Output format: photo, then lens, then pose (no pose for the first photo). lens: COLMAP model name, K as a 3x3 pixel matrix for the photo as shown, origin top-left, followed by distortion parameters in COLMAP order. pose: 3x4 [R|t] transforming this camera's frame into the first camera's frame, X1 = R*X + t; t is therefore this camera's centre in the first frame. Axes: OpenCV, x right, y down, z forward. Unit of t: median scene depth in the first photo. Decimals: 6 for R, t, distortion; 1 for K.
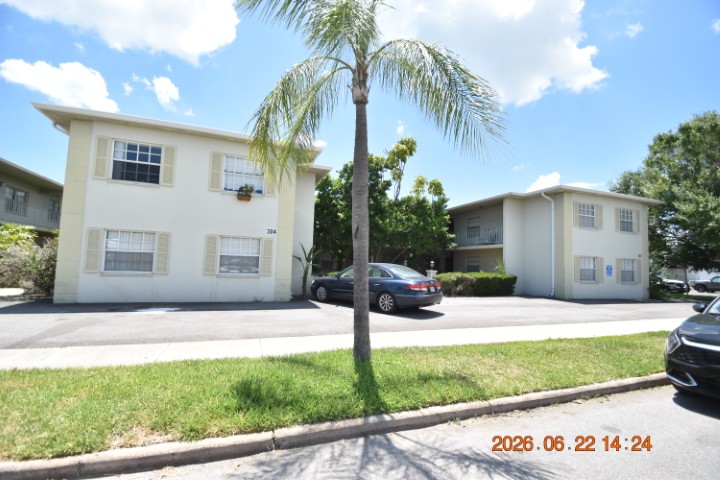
lens RADIAL K [[313.6, 0, 357.6], [0, 313.6, 244.4], [0, 0, 1]] dist [0.011201, -0.017450]
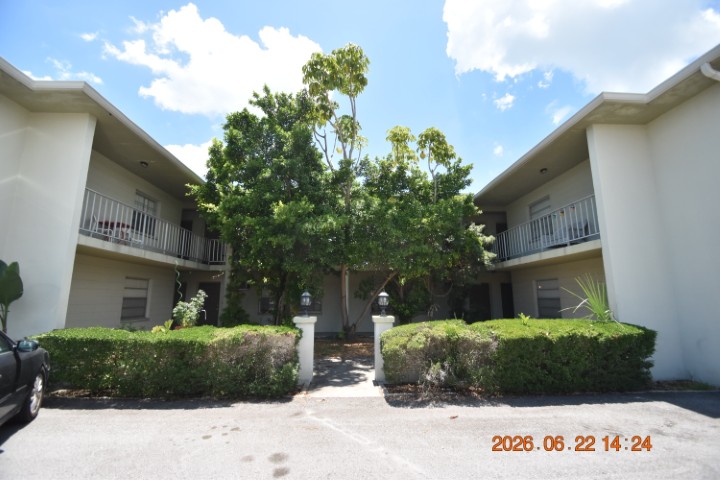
lens RADIAL K [[315.9, 0, 357.2], [0, 315.9, 243.7], [0, 0, 1]] dist [0.026653, -0.017988]
pose [[0.950910, -0.079798, -0.299002, 0.308721], [0.047222, 0.992284, -0.114643, 0.034210], [0.305843, 0.094896, 0.947341, 0.563211]]
